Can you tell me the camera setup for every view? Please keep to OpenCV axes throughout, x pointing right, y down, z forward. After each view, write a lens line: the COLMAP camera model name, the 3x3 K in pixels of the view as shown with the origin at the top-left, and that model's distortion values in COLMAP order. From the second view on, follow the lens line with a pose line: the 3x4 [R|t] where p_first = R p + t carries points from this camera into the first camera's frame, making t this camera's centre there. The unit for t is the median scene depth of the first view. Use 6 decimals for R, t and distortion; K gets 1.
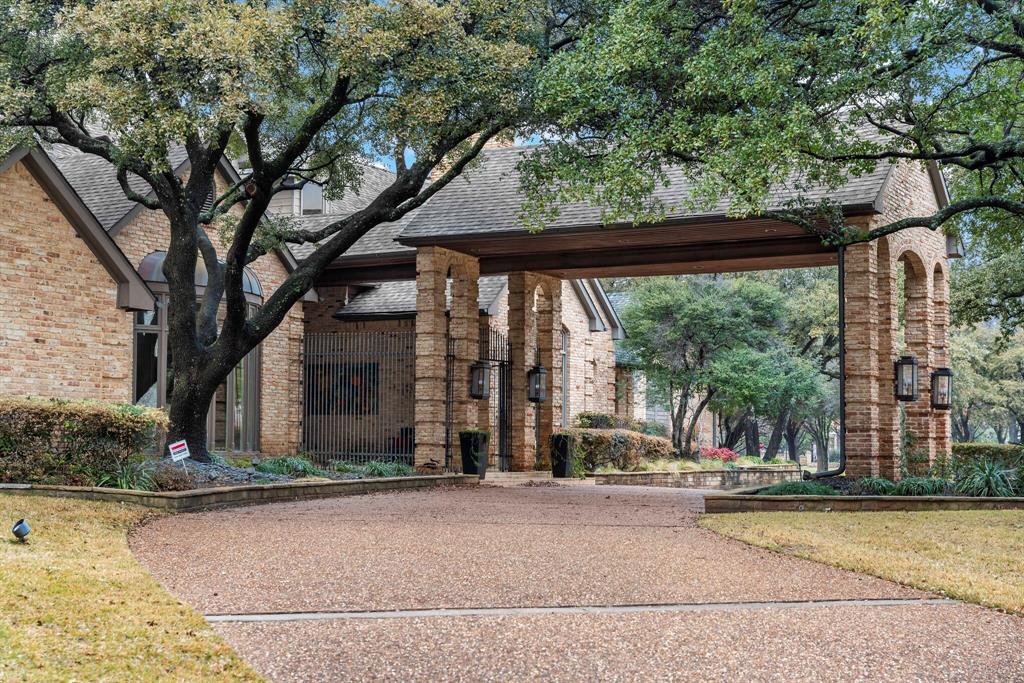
lens RADIAL K [[1478.0, 0, 511.7], [0, 1478.0, 345.5], [0, 0, 1]] dist [0.028887, 0.000000]
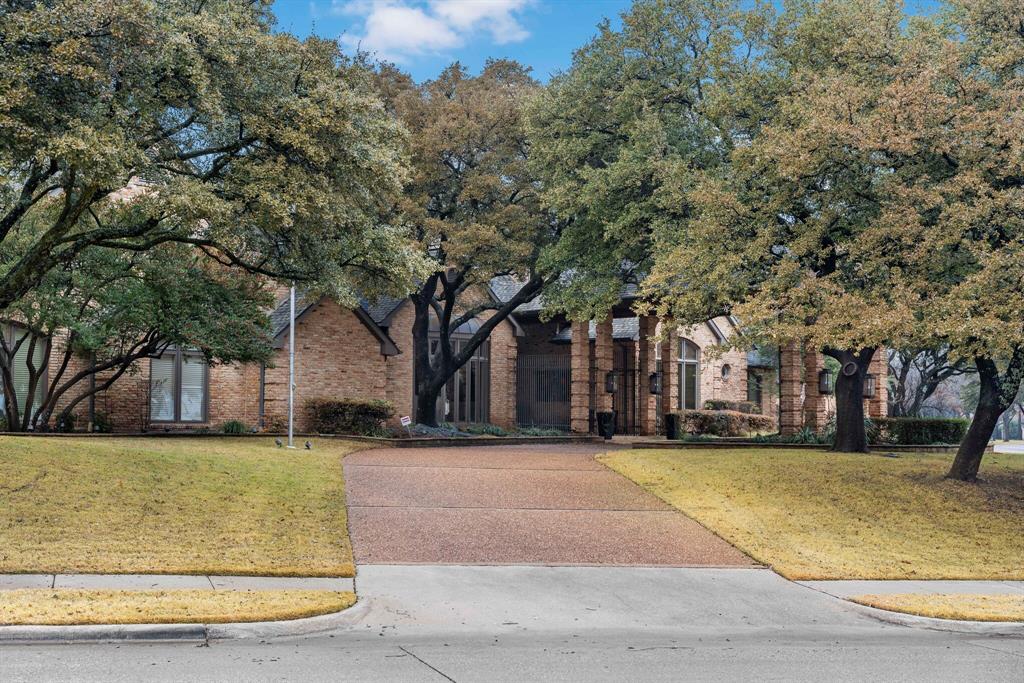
lens RADIAL K [[1320.1, 0, 512.5], [0, 1320.1, 340.4], [0, 0, 1]] dist [0.002808, 0.000000]
pose [[0.965755, -0.014981, -0.259025, 0.275321], [0.016086, 0.999868, 0.002148, -0.031156], [0.258958, -0.006241, 0.965868, -0.531653]]
